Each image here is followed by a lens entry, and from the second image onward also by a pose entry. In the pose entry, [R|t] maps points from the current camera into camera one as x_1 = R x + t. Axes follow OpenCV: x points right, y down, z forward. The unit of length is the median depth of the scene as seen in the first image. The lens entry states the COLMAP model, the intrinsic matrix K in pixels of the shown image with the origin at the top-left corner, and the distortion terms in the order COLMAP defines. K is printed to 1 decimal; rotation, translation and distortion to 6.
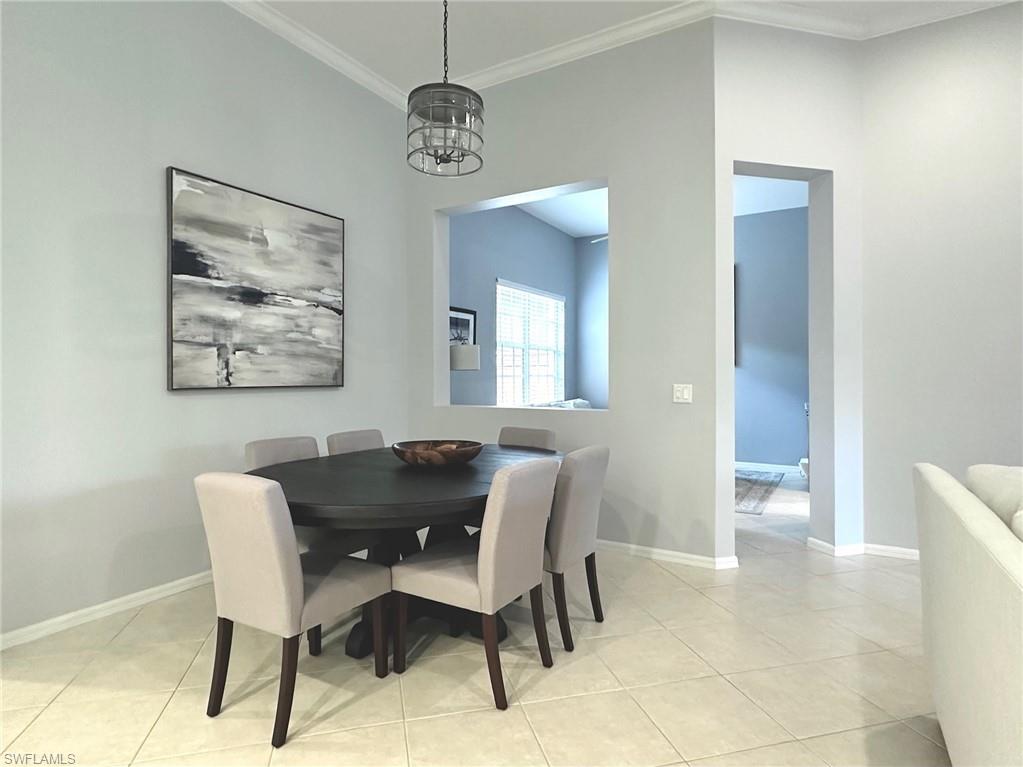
lens RADIAL K [[559.5, 0, 509.7], [0, 559.5, 376.9], [0, 0, 1]] dist [-0.001348, 0.000459]
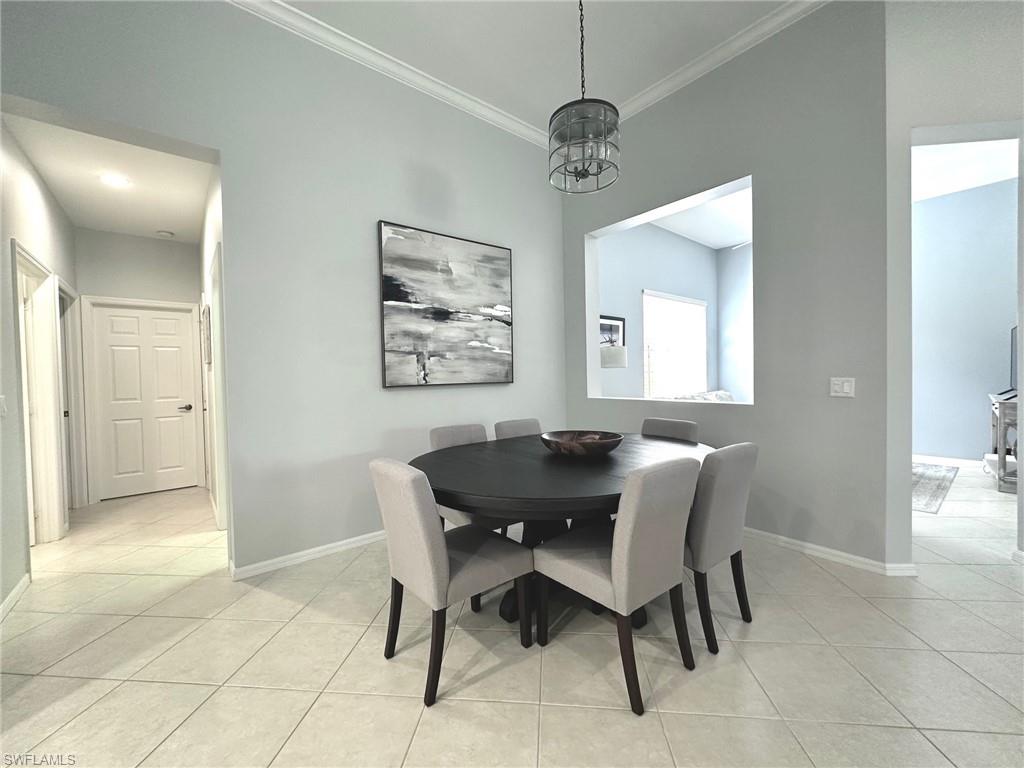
lens RADIAL K [[408.8, 0, 511.6], [0, 408.8, 382.8], [0, 0, 1]] dist [-0.001867, 0.000085]
pose [[0.939804, -0.009199, -0.341591, 0.017107], [0.017432, 0.999627, 0.021039, -0.002728], [0.341270, -0.025727, 0.939613, 0.163349]]
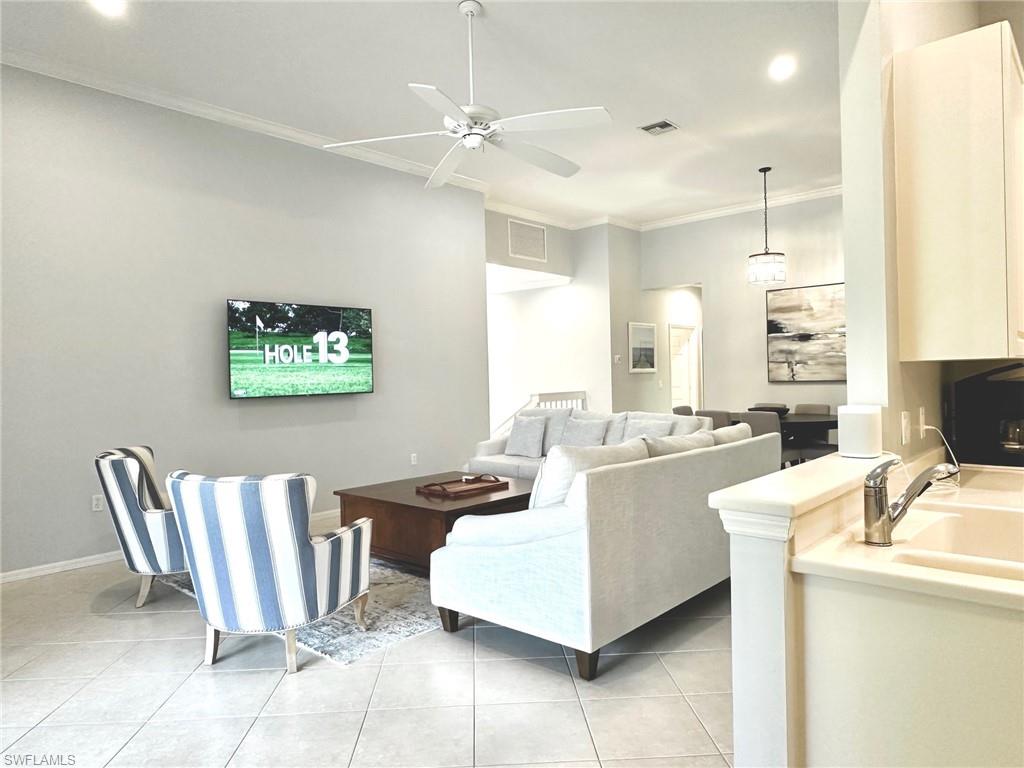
lens RADIAL K [[674.5, 0, 512.0], [0, 674.5, 384.0], [0, 0, 1]] dist [-0.001983, -0.000568]
pose [[-0.194518, 0.019437, -0.980706, 2.286697], [0.022600, 0.999627, 0.015330, -0.034476], [0.980639, -0.019182, -0.194885, 0.431995]]
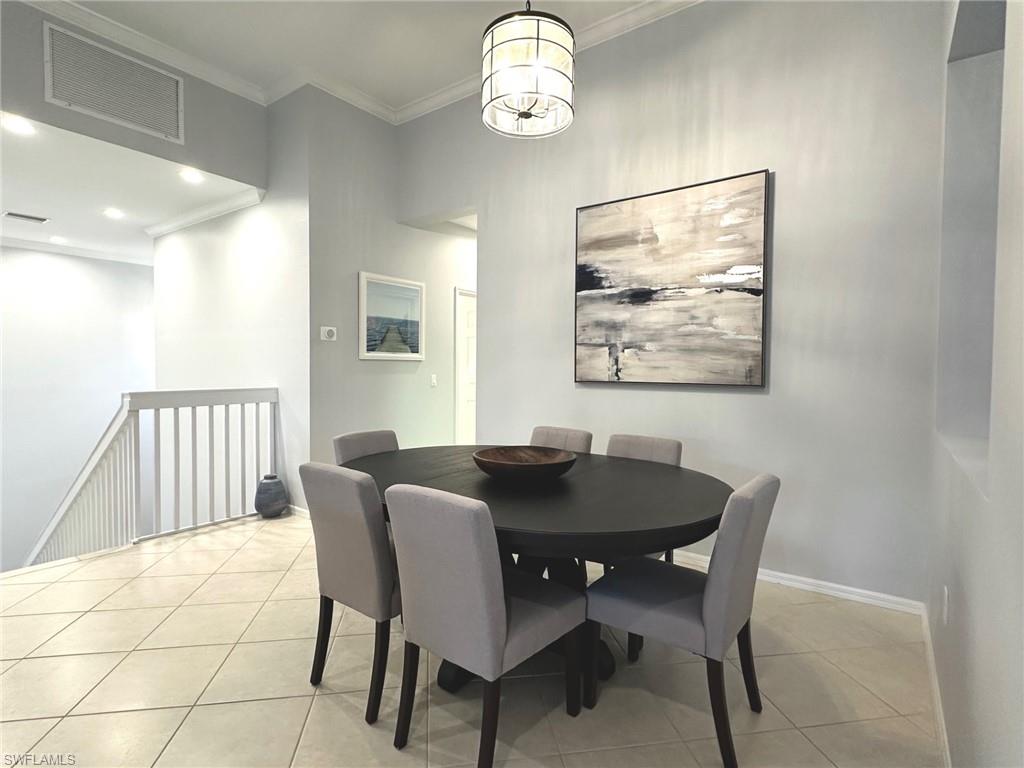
lens RADIAL K [[516.1, 0, 509.0], [0, 516.1, 384.3], [0, 0, 1]] dist [-0.000004, -0.000052]
pose [[-0.098243, 0.034930, -0.994549, 0.551397], [-0.008384, 0.999319, 0.035926, -0.011671], [0.995127, 0.011868, -0.097883, 0.879181]]
